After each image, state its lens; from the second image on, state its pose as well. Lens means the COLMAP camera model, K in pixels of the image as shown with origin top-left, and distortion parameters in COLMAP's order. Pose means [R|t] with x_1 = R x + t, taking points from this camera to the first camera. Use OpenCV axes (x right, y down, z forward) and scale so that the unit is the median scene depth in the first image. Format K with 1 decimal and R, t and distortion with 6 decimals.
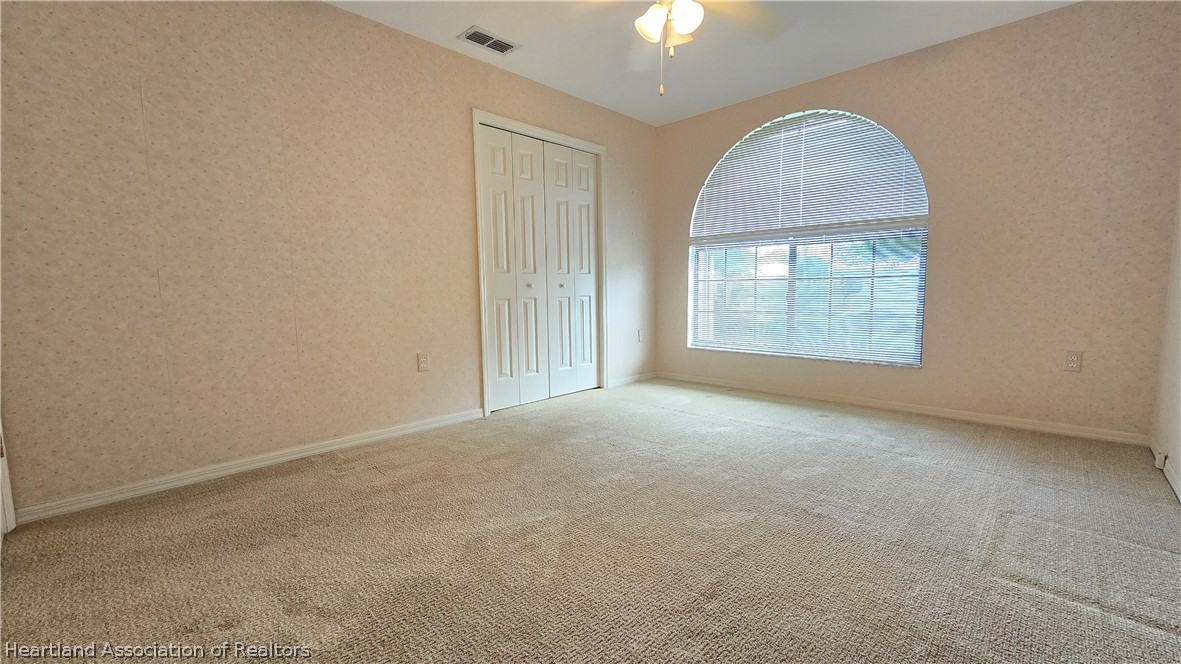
lens RADIAL K [[483.6, 0, 591.1], [0, 483.6, 336.1], [0, 0, 1]] dist [-0.003184, 0.000987]
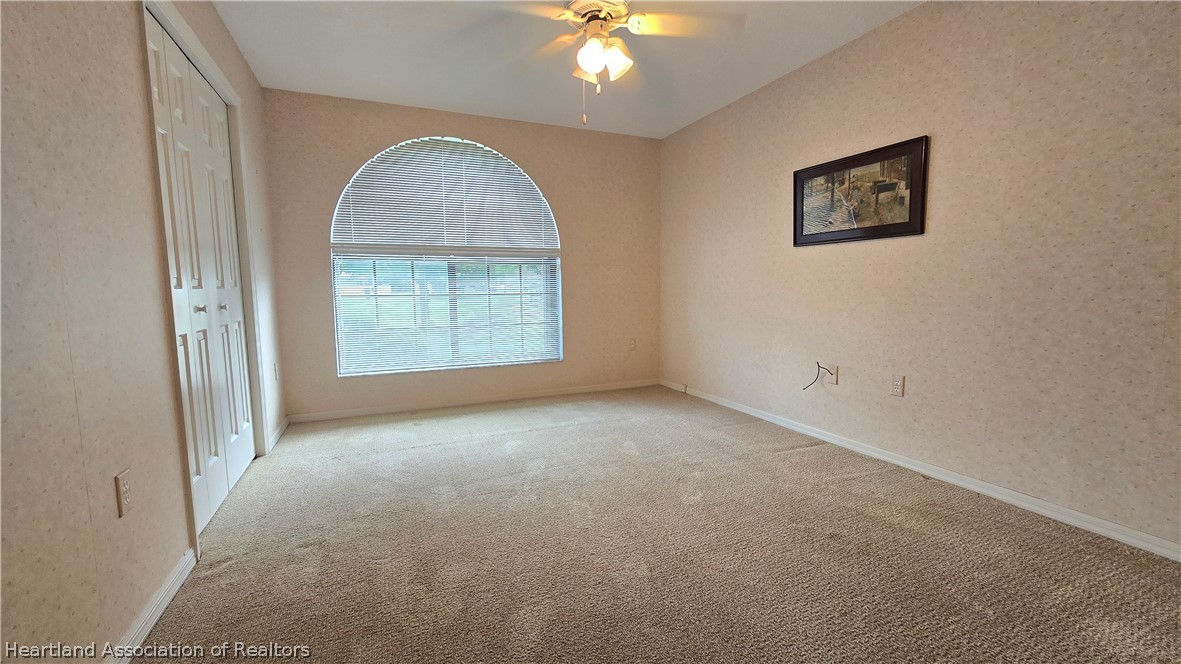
lens RADIAL K [[483.6, 0, 592.0], [0, 483.6, 332.2], [0, 0, 1]] dist [-0.003184, 0.000987]
pose [[0.376757, -0.073359, 0.923403, -0.518095], [0.095963, 0.994586, 0.039861, -0.058306], [-0.921328, 0.073595, 0.381757, 0.387609]]
